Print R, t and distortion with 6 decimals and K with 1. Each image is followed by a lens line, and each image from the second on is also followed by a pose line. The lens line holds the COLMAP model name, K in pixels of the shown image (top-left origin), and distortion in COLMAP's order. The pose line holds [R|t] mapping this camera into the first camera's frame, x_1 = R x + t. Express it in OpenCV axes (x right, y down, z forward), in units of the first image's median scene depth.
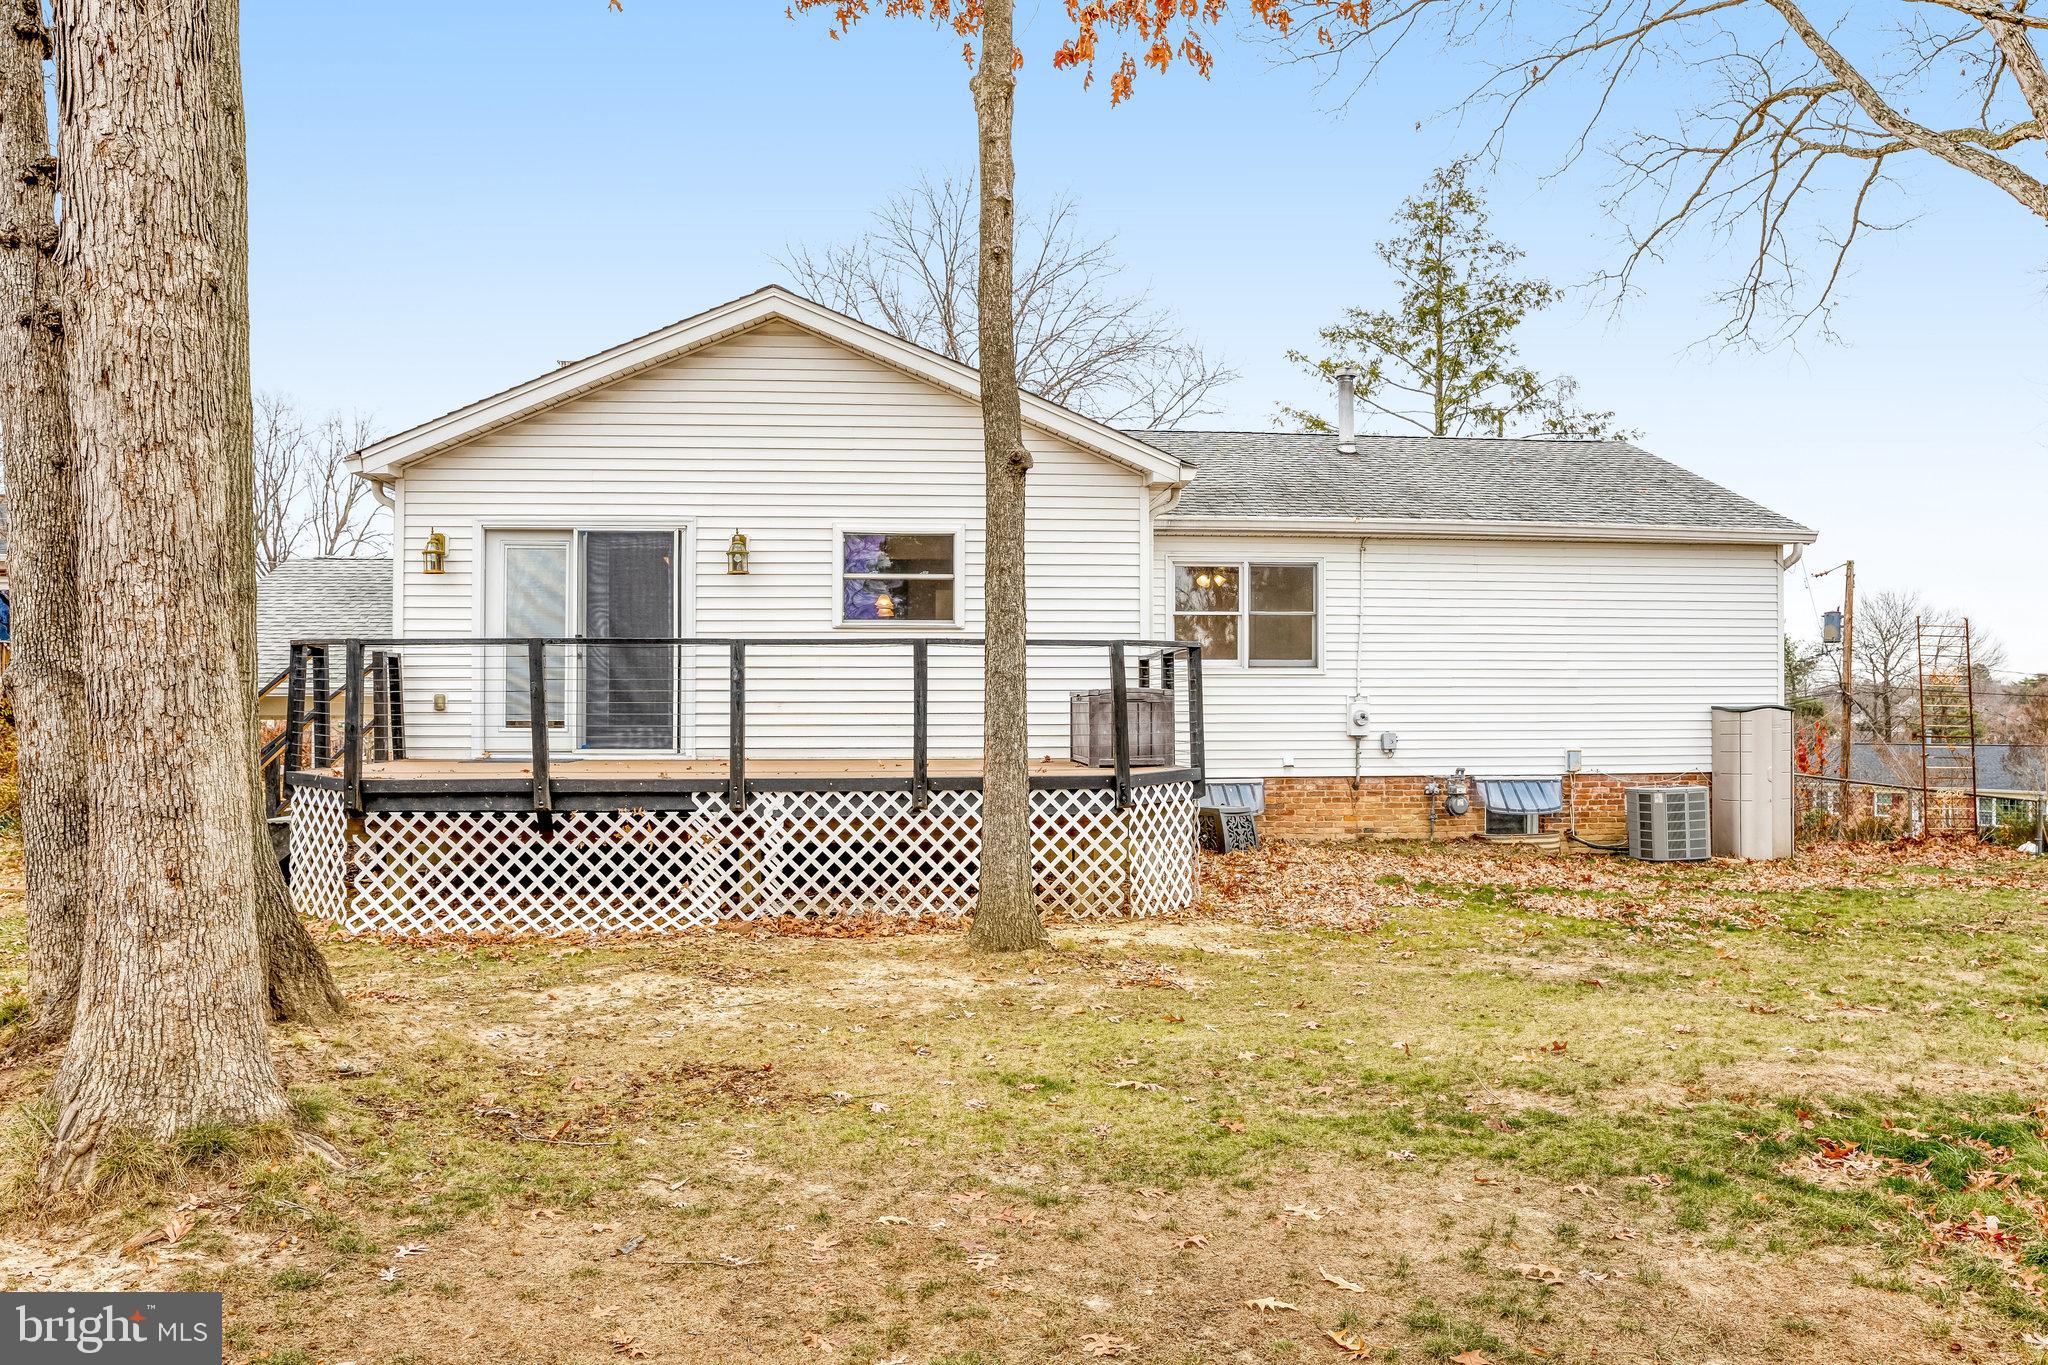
lens RADIAL K [[1466.3, 0, 1005.9], [0, 1466.3, 679.7], [0, 0, 1]] dist [-0.051527, 0.003125]
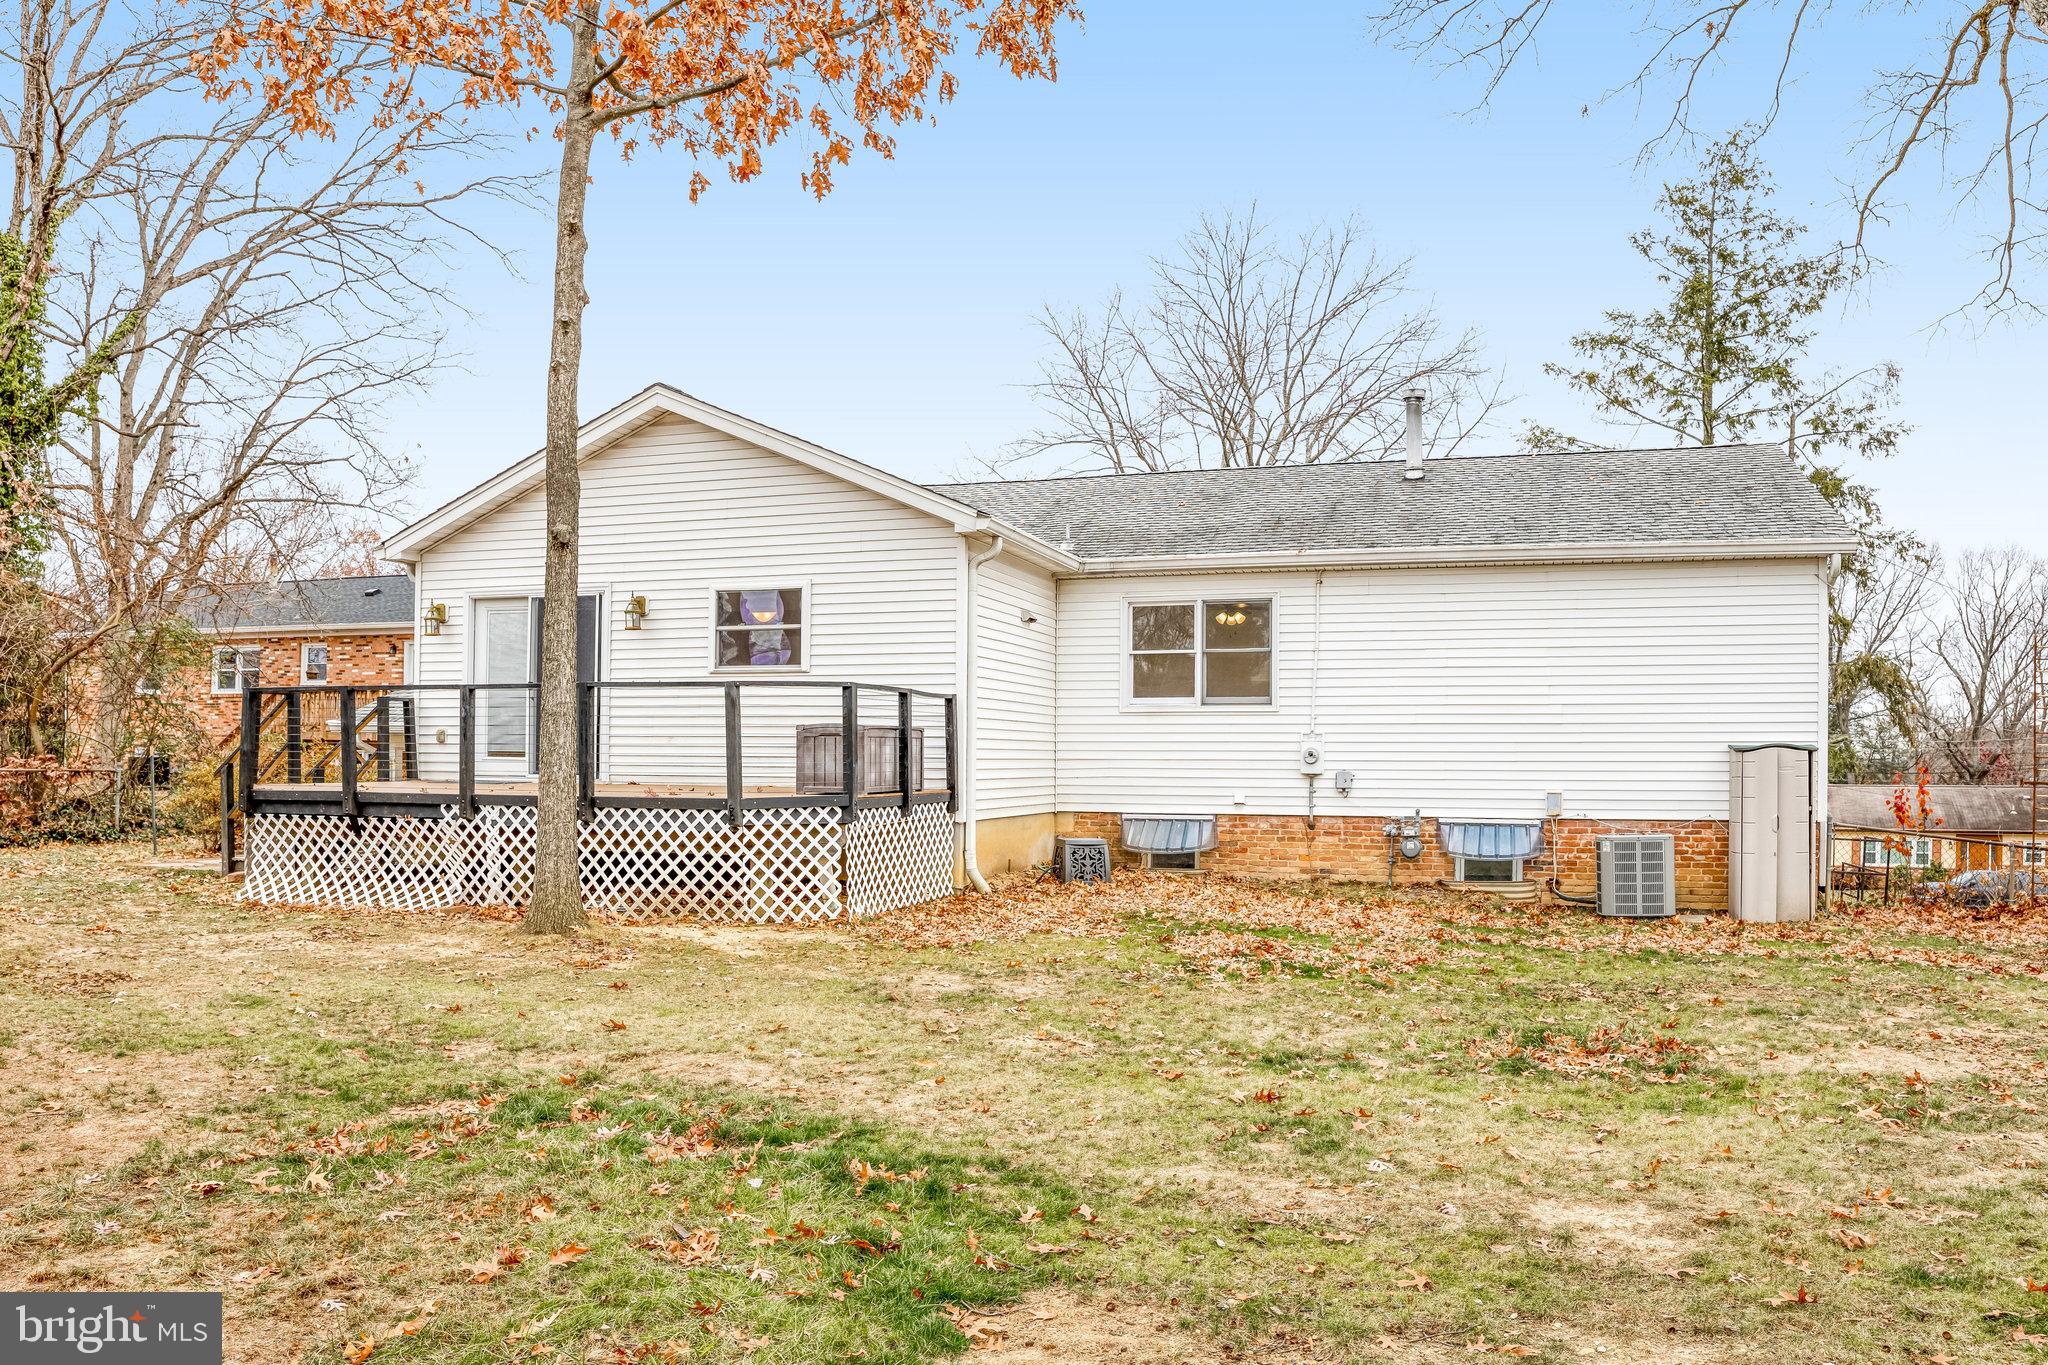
lens RADIAL K [[1466.3, 0, 1001.4], [0, 1466.3, 741.4], [0, 0, 1]] dist [-0.051527, 0.003125]
pose [[0.912511, 0.004536, -0.409026, 0.574129], [0.001202, 0.999904, 0.013770, 0.003850], [0.409050, -0.013057, 0.912419, 0.029608]]
